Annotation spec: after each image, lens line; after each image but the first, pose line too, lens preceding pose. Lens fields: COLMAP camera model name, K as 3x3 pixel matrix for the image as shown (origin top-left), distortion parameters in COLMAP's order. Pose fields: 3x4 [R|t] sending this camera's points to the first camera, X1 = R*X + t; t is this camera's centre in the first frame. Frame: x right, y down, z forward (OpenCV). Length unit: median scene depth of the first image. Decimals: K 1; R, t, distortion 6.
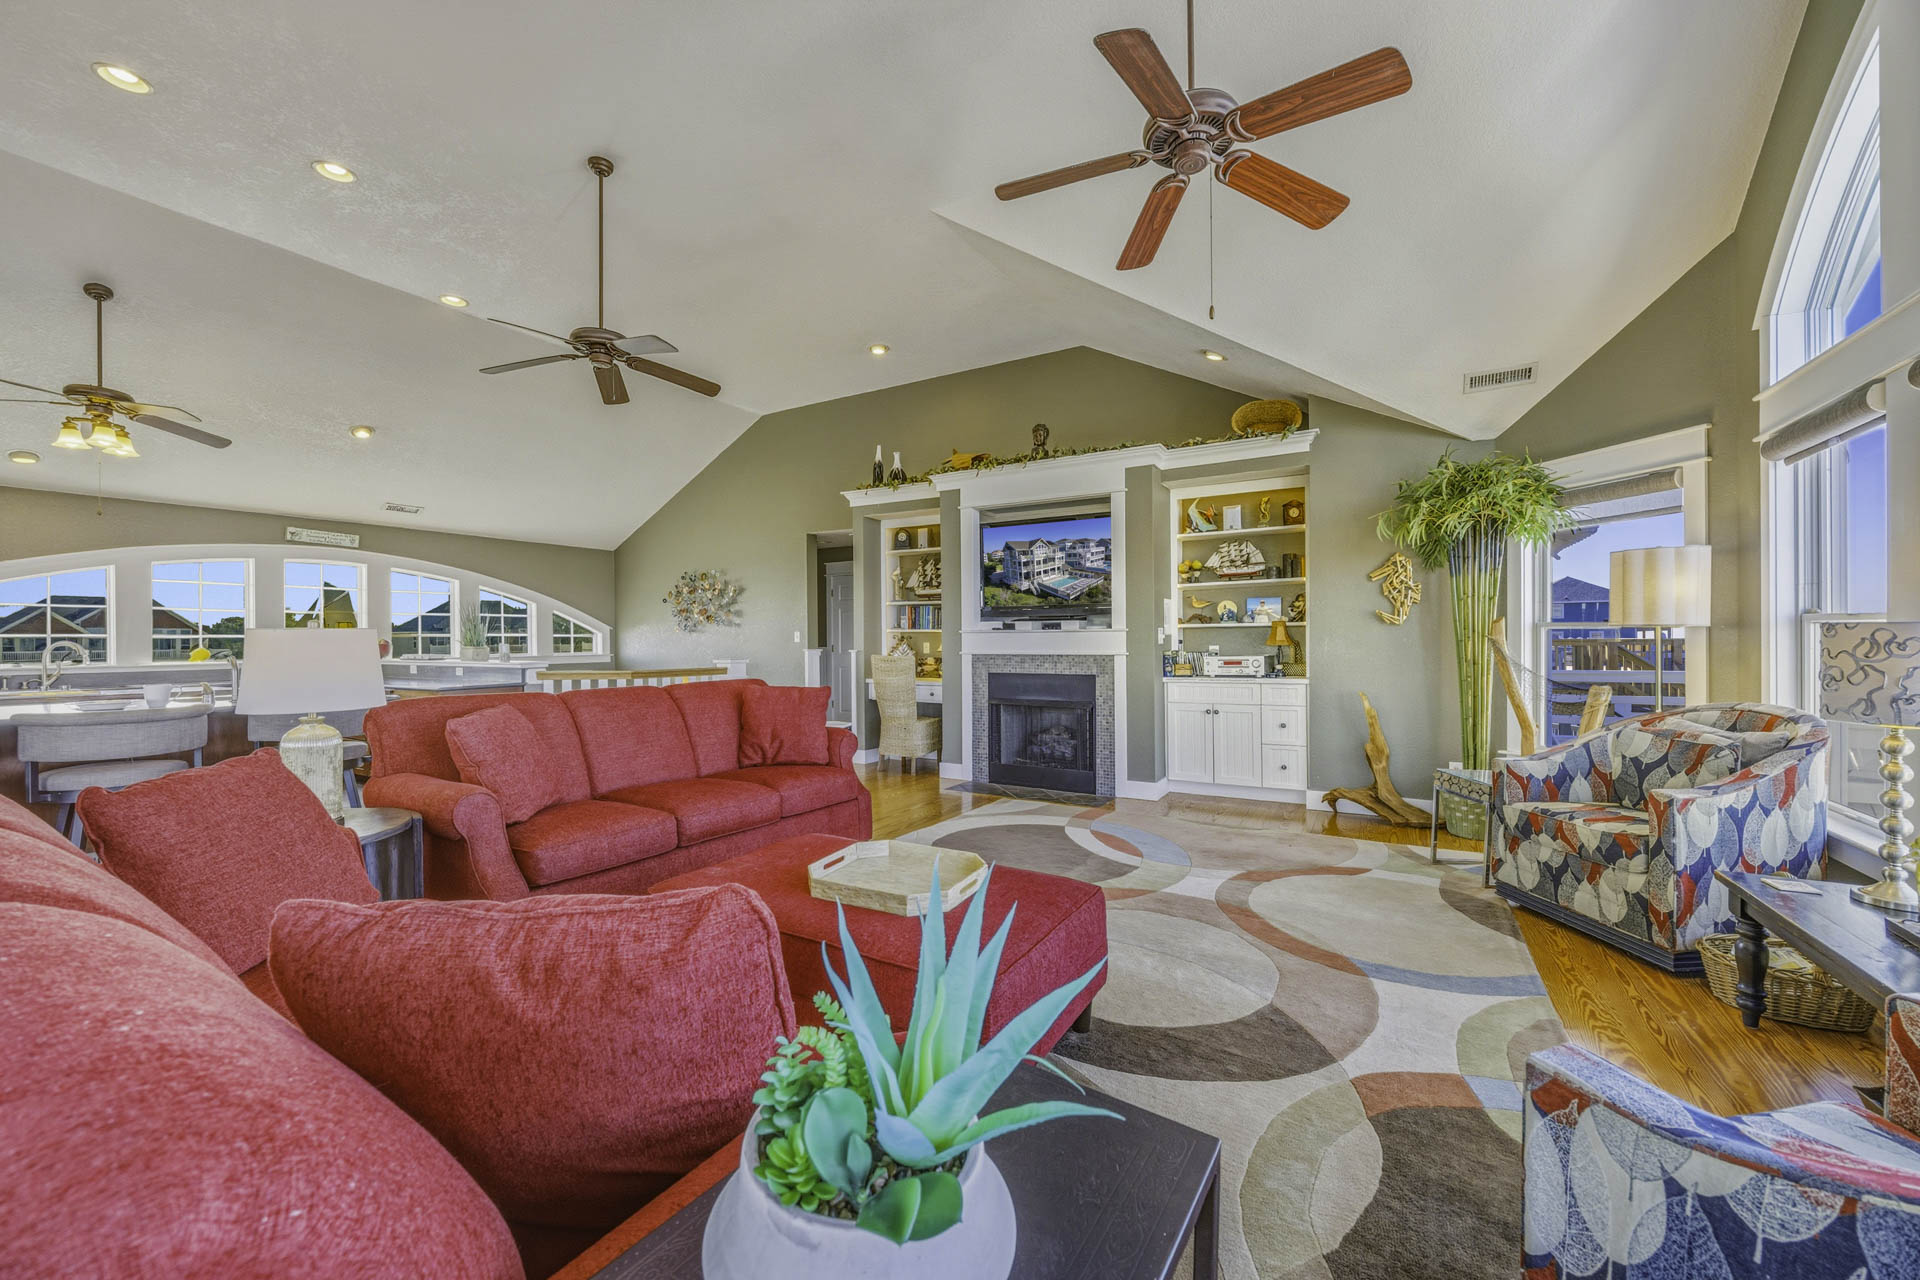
lens RADIAL K [[732.5, 0, 951.1], [0, 732.5, 642.6], [0, 0, 1]] dist [-0.002786, -0.000170]
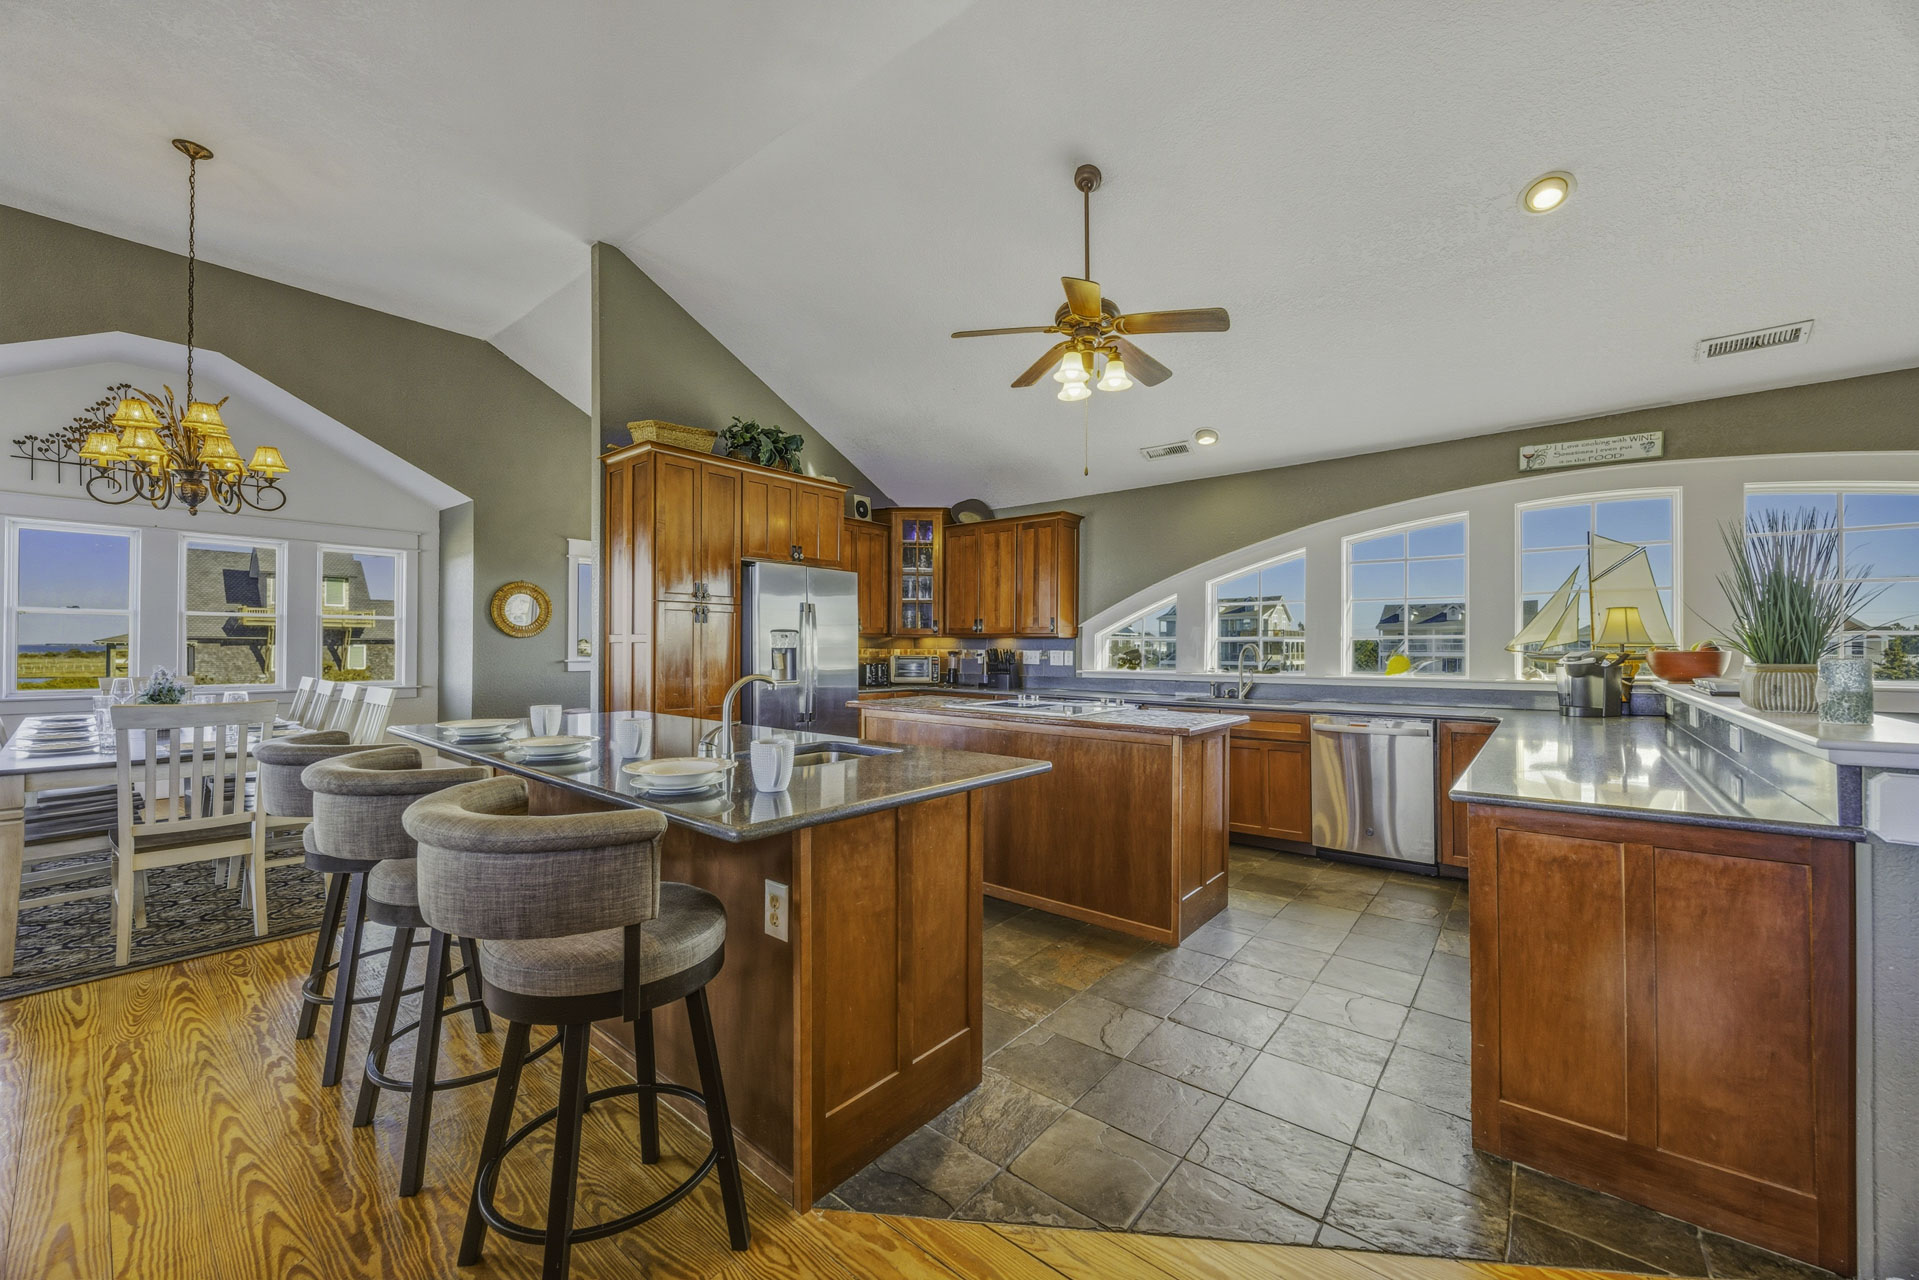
lens RADIAL K [[723.8, 0, 955.8], [0, 723.8, 640.0], [0, 0, 1]] dist [-0.005775, 0.000306]
pose [[-0.151826, -0.005184, -0.988394, -0.331777], [-0.003299, 0.999983, -0.004738, -0.002700], [0.988402, 0.002542, -0.151841, 0.788766]]
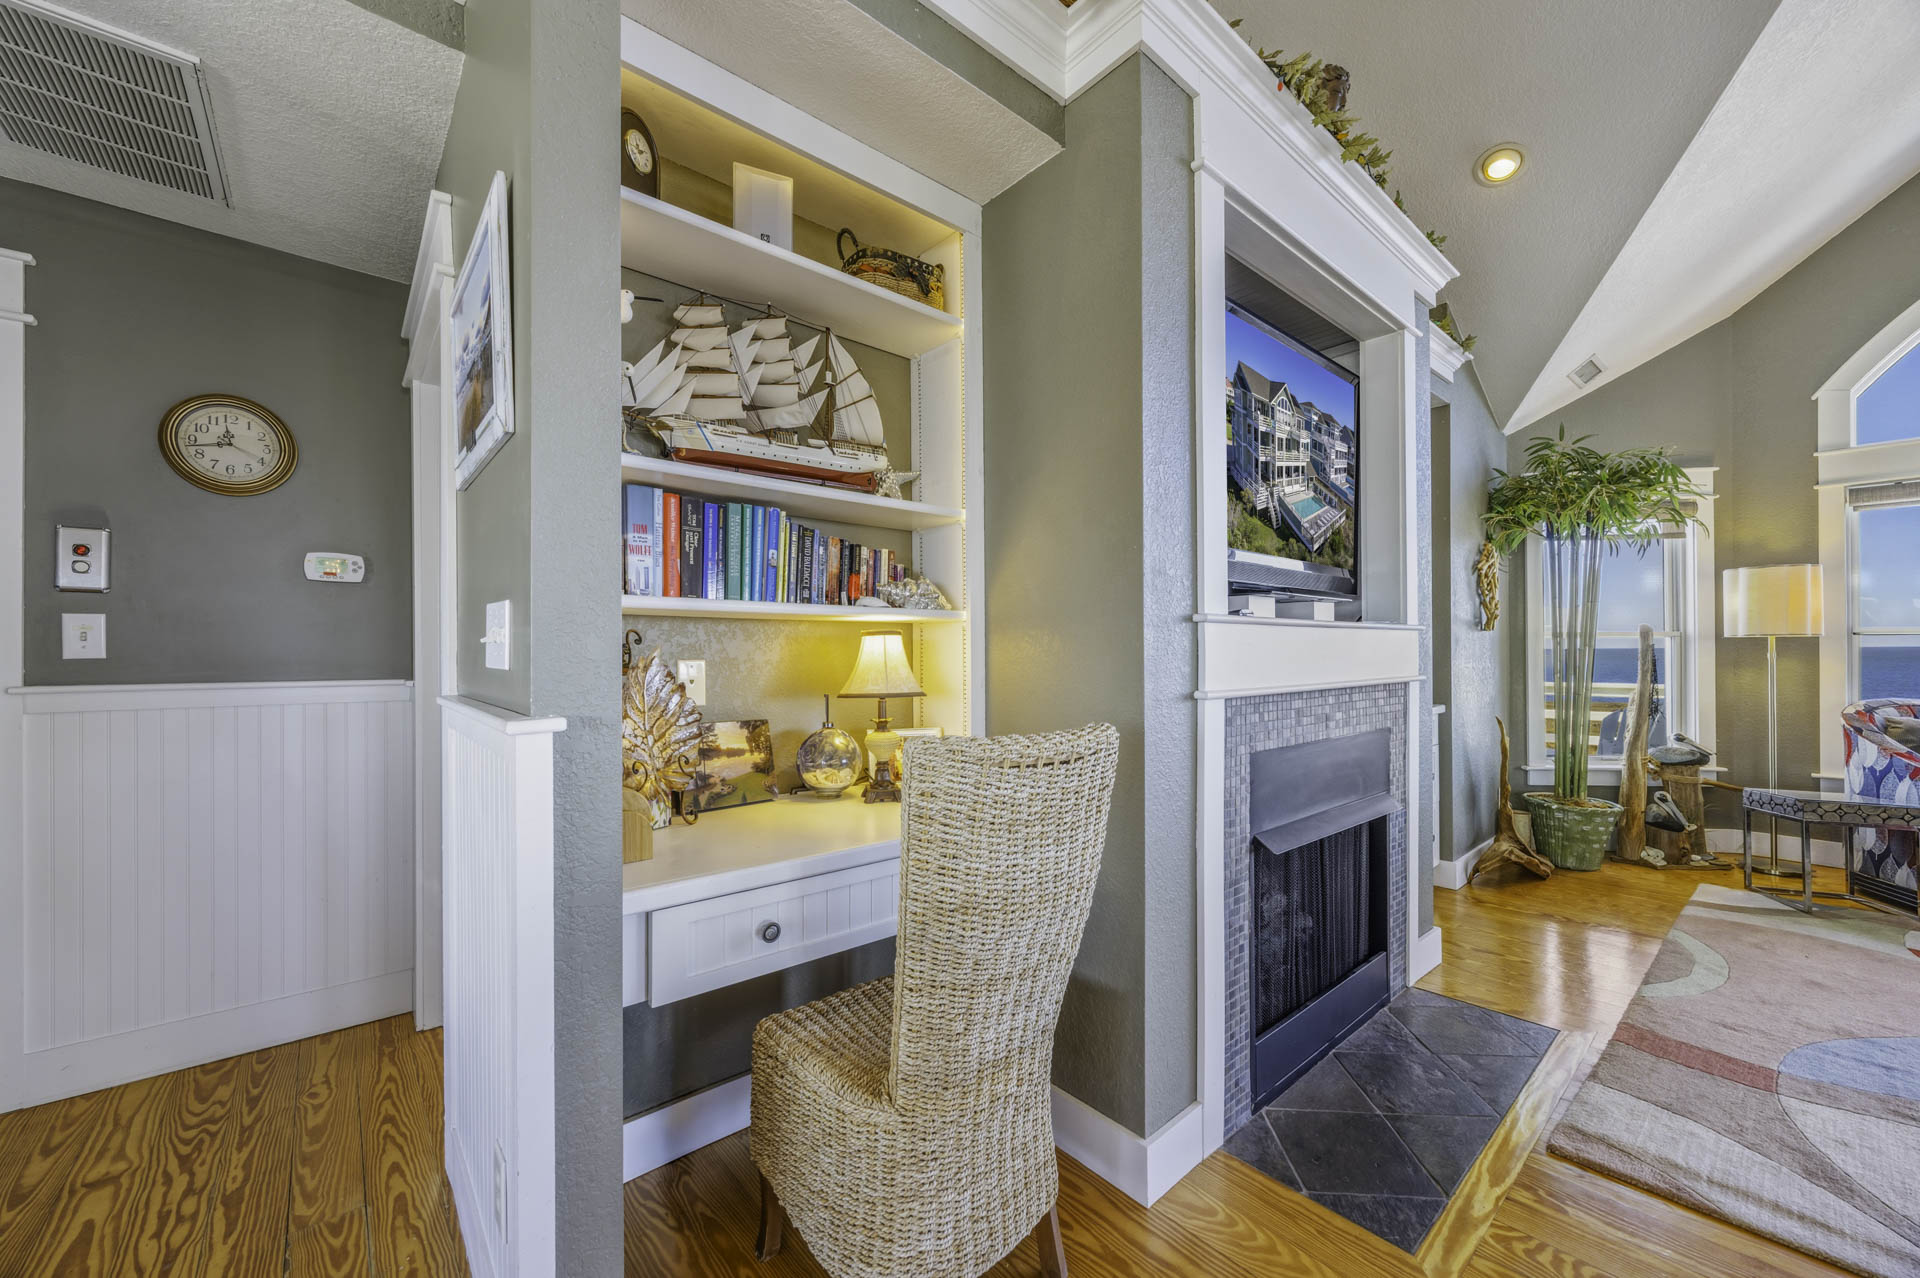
lens RADIAL K [[732.5, 0, 951.1], [0, 732.5, 641.6], [0, 0, 1]] dist [-0.002786, -0.000170]
pose [[0.320255, 0.015295, 0.947208, -0.298556], [0.006821, 0.999807, -0.018450, -0.001411], [-0.947307, 0.012369, 0.320088, 1.088229]]
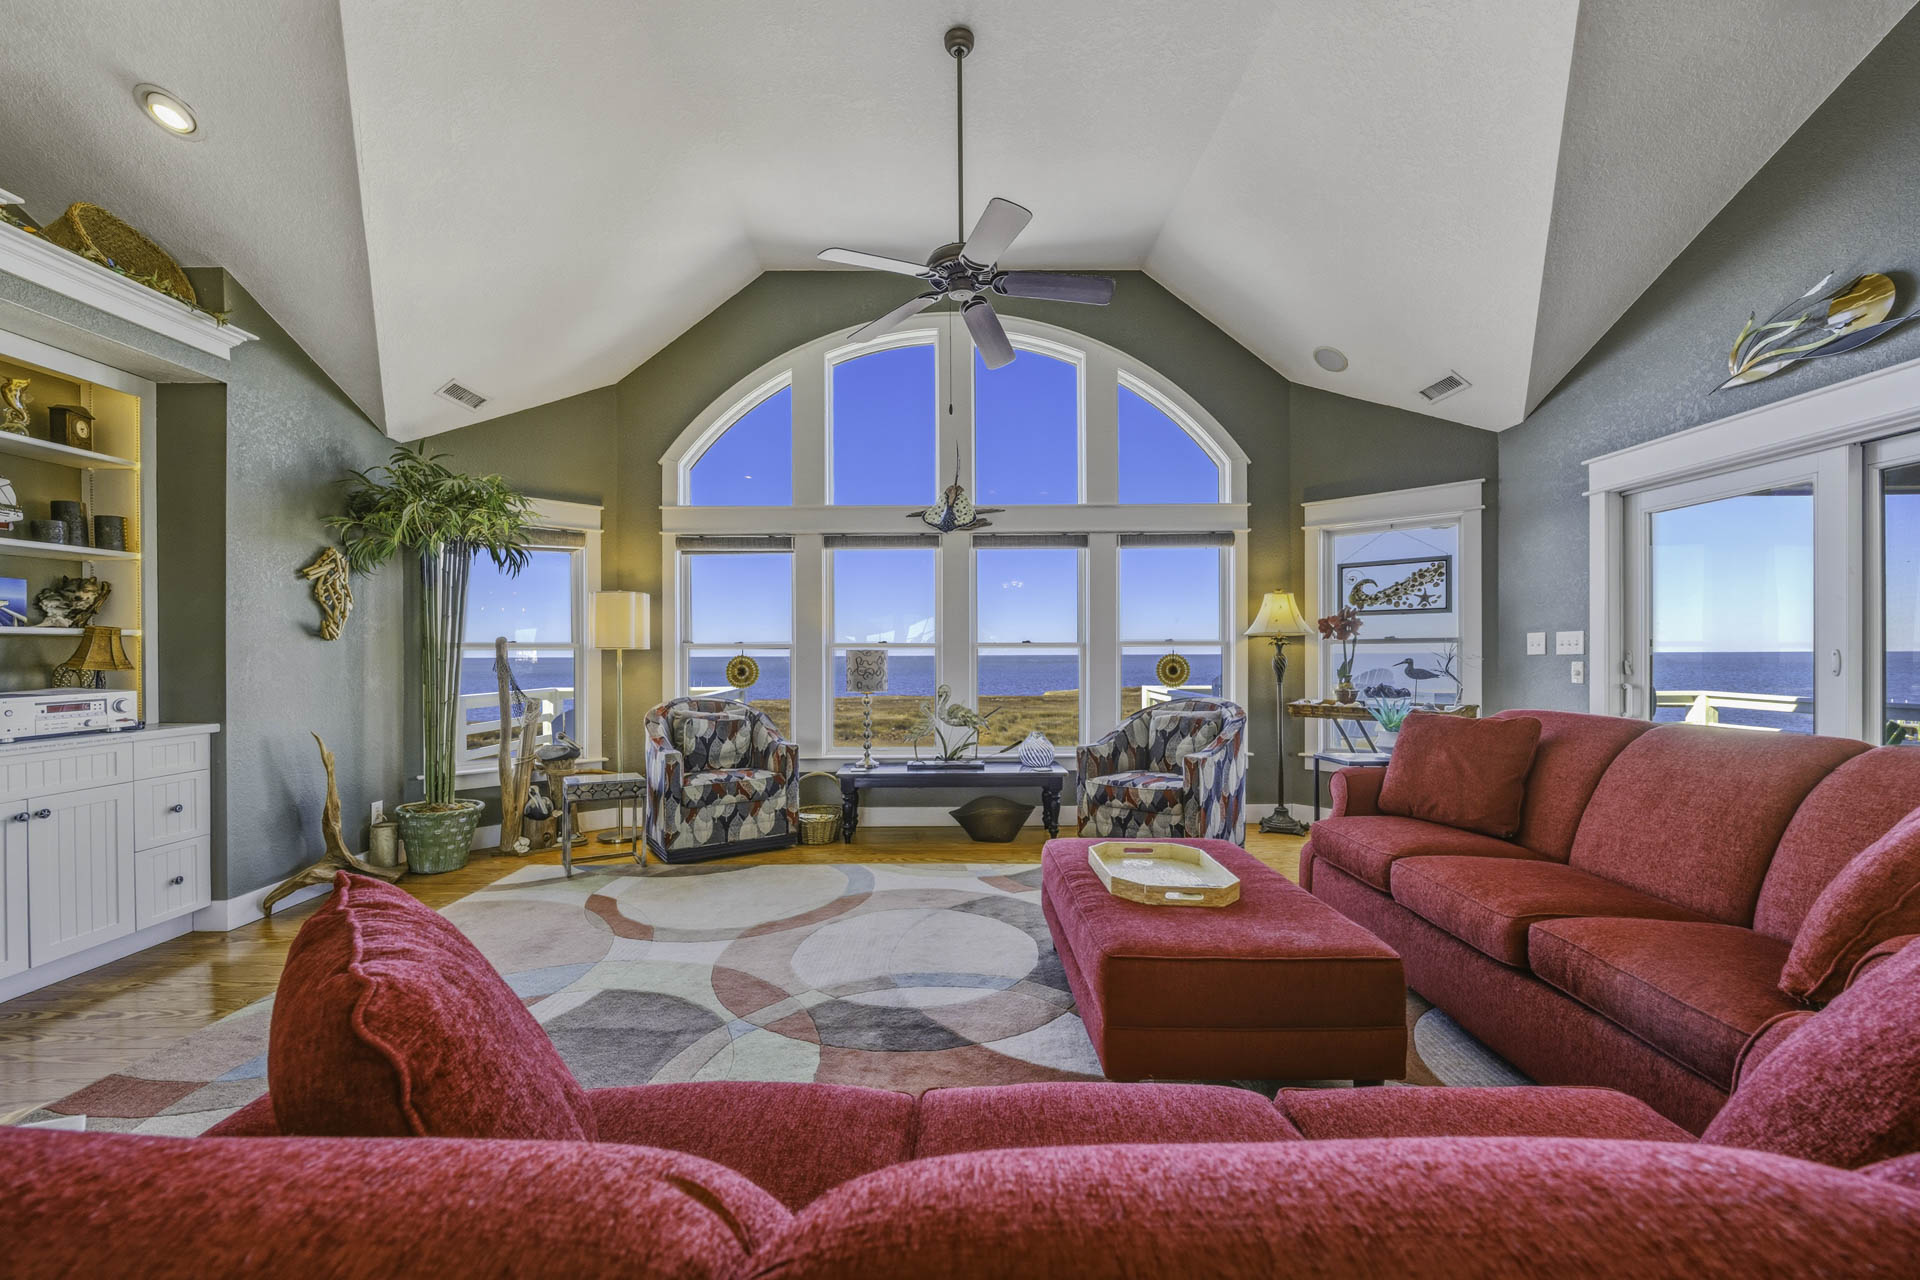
lens RADIAL K [[739.4, 0, 952.5], [0, 739.4, 656.5], [0, 0, 1]] dist [-0.003195, -0.000374]
pose [[-0.520212, 0.004646, 0.854024, -0.328497], [0.008493, 0.999964, -0.000267, -0.001177], [-0.853995, 0.007114, -0.520233, 0.704463]]
